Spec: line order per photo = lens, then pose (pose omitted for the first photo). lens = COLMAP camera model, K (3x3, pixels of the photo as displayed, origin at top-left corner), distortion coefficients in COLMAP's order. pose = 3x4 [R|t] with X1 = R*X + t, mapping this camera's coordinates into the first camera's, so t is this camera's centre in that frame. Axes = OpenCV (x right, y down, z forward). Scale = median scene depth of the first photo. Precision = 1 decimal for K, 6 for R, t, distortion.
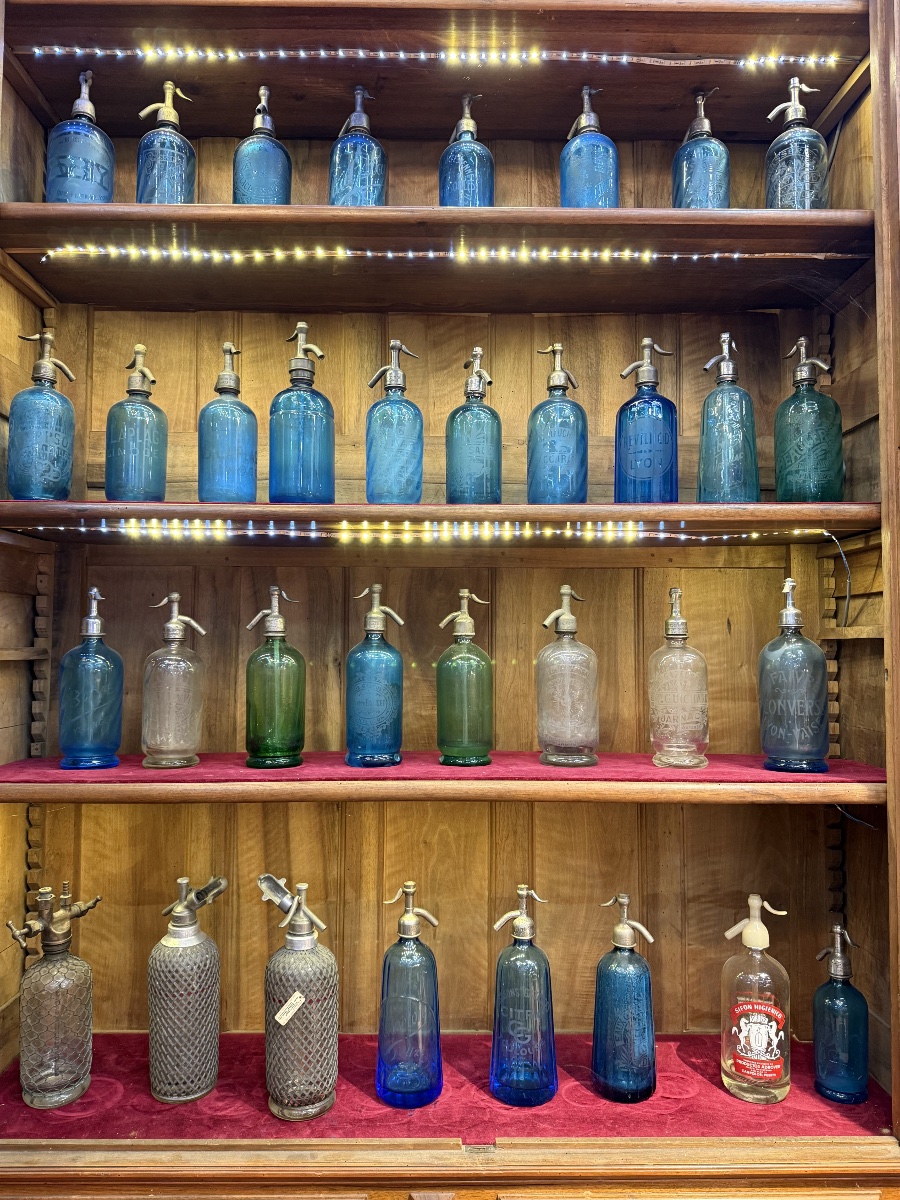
lens RADIAL K [[821.4, 0, 448.5], [0, 821.4, 601.7], [0, 0, 1]] dist [0.060813, -0.082499]
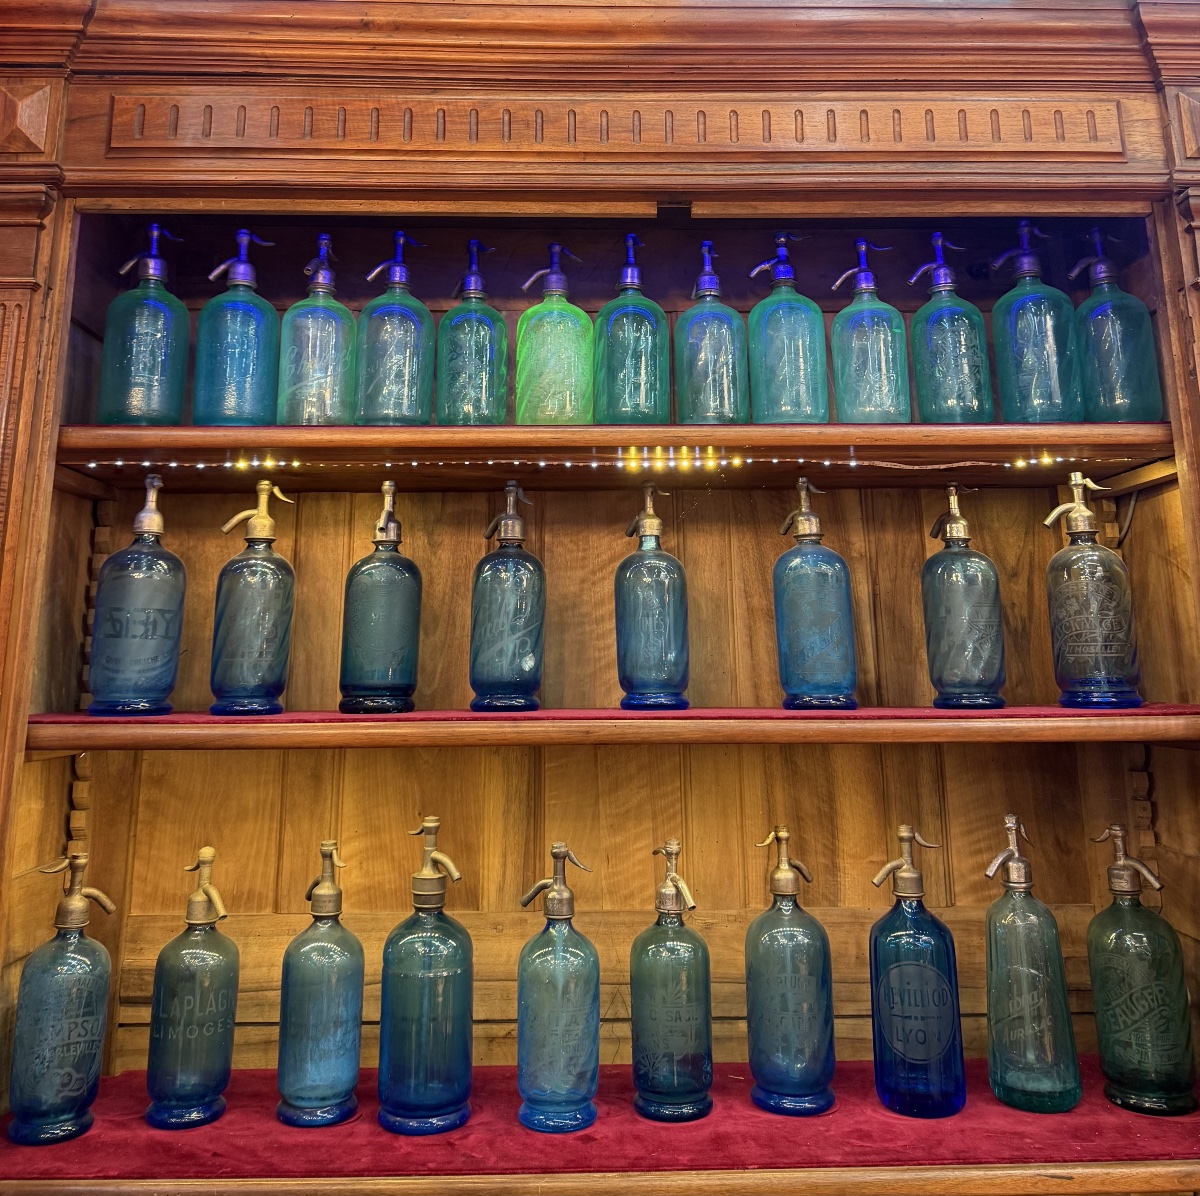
lens RADIAL K [[1076.6, 0, 591.7], [0, 1076.6, 417.4], [0, 0, 1]] dist [0.061294, -0.067955]
pose [[0.999936, -0.008850, 0.007071, -0.039887], [0.009932, 0.985120, -0.171583, -0.524489], [-0.005447, 0.171642, 0.985144, -0.002810]]
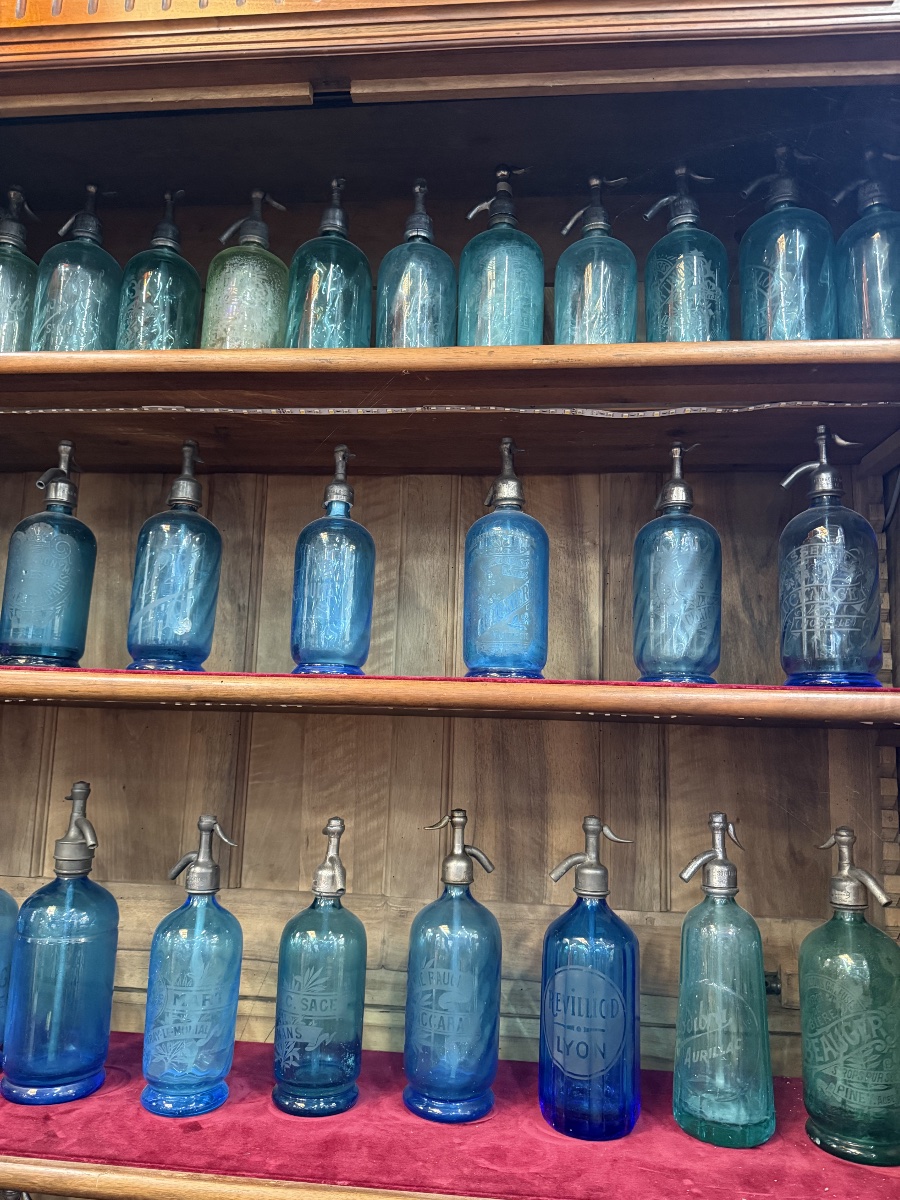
lens RADIAL K [[821.4, 0, 448.5], [0, 821.4, 601.7], [0, 0, 1]] dist [0.060813, -0.082499]
pose [[0.993650, 0.014437, -0.111586, 0.203503], [-0.025613, 0.994720, -0.099379, -0.430406], [0.109562, 0.101606, 0.988773, 0.341619]]
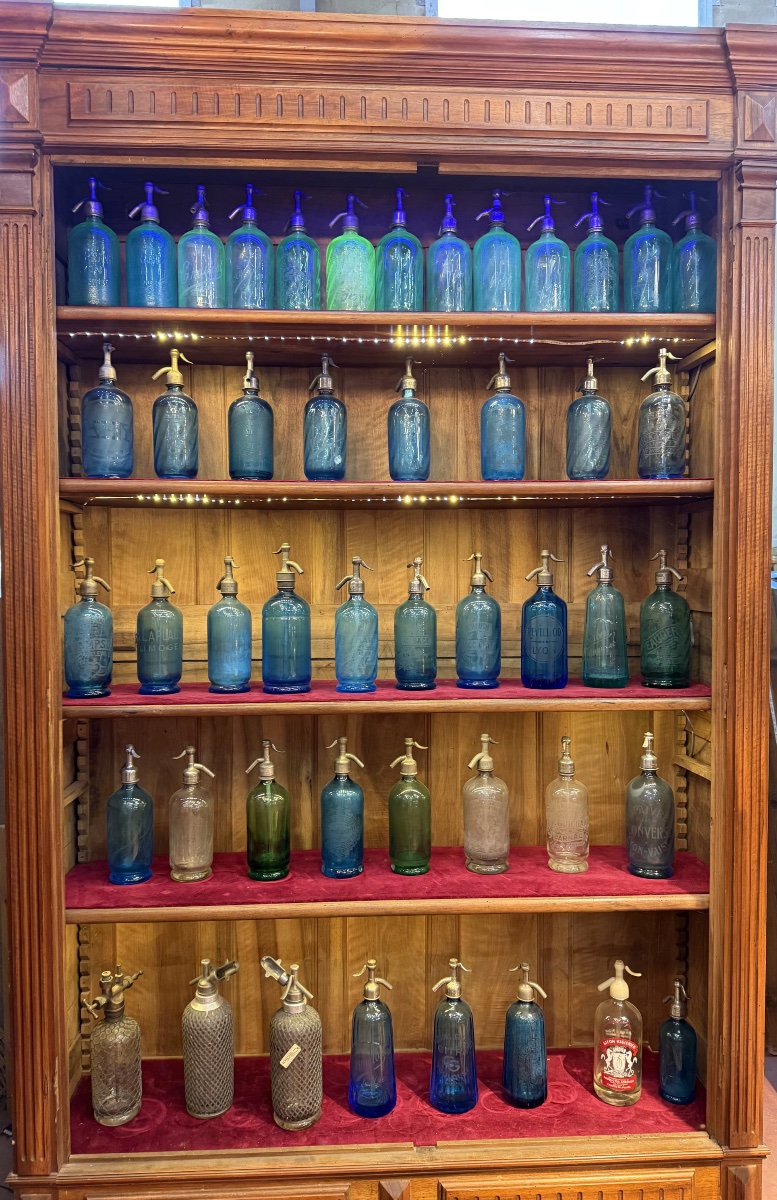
lens RADIAL K [[822.1, 0, 388.5], [0, 822.1, 600.0], [0, 0, 1]] dist [0.082498, -0.114597]
pose [[0.999296, -0.008669, 0.036501, -0.061787], [0.005449, 0.996158, 0.087410, -0.365136], [-0.037118, -0.087149, 0.995504, -0.315702]]
